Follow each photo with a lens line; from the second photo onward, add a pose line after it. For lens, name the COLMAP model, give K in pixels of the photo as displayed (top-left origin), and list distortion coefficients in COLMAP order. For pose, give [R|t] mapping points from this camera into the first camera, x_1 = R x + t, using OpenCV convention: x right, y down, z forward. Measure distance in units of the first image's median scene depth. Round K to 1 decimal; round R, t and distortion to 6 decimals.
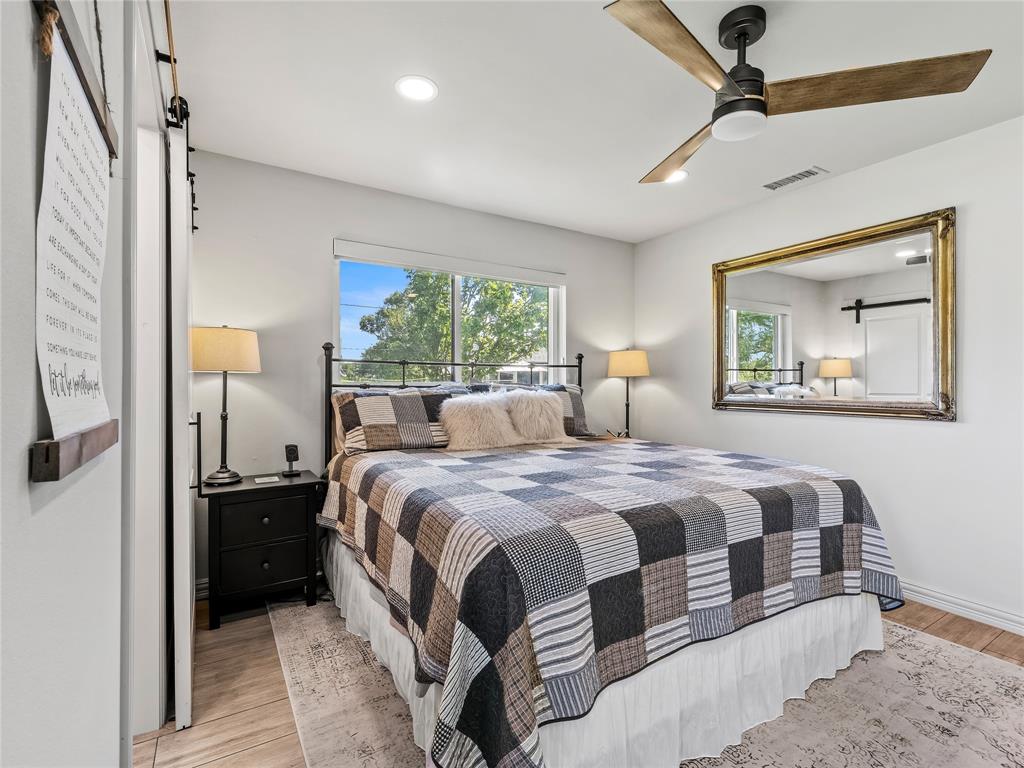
lens RADIAL K [[544.6, 0, 512.0], [0, 544.6, 384.0], [0, 0, 1]] dist [0.003698, 0.000333]
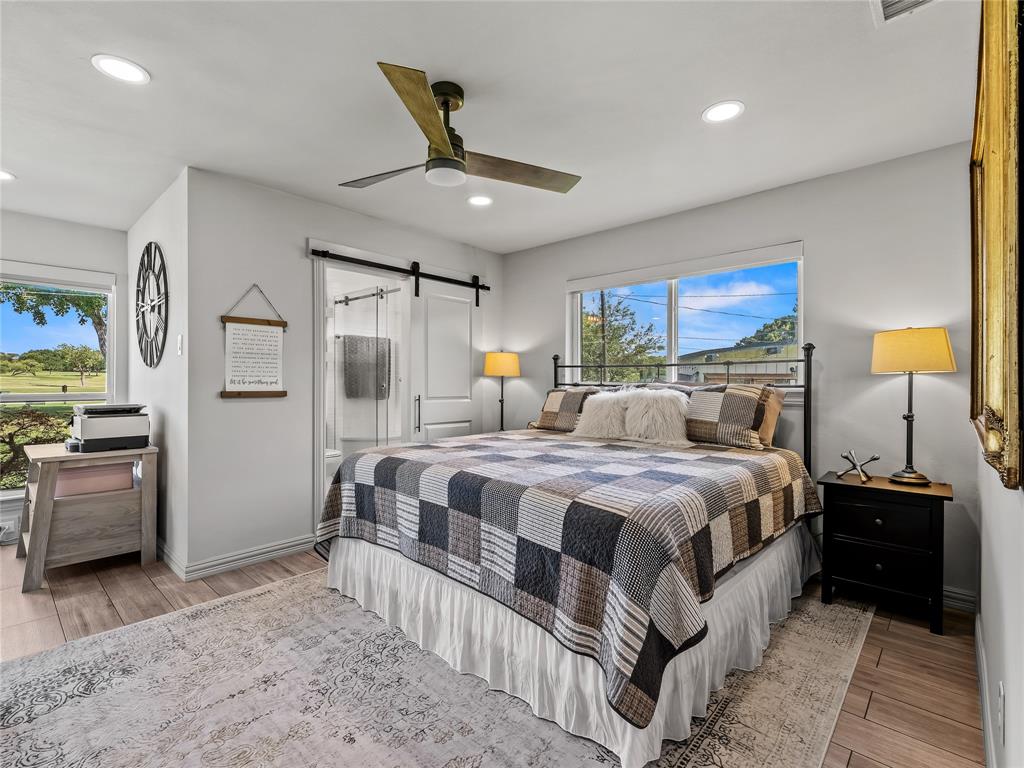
lens RADIAL K [[483.8, 0, 508.8], [0, 483.8, 384.0], [0, 0, 1]] dist [0.002476, -0.000050]
pose [[0.209042, 0.003530, -0.977900, 1.291280], [-0.002074, 0.999993, 0.003166, 0.002231], [0.977905, 0.001366, 0.209047, 0.765793]]
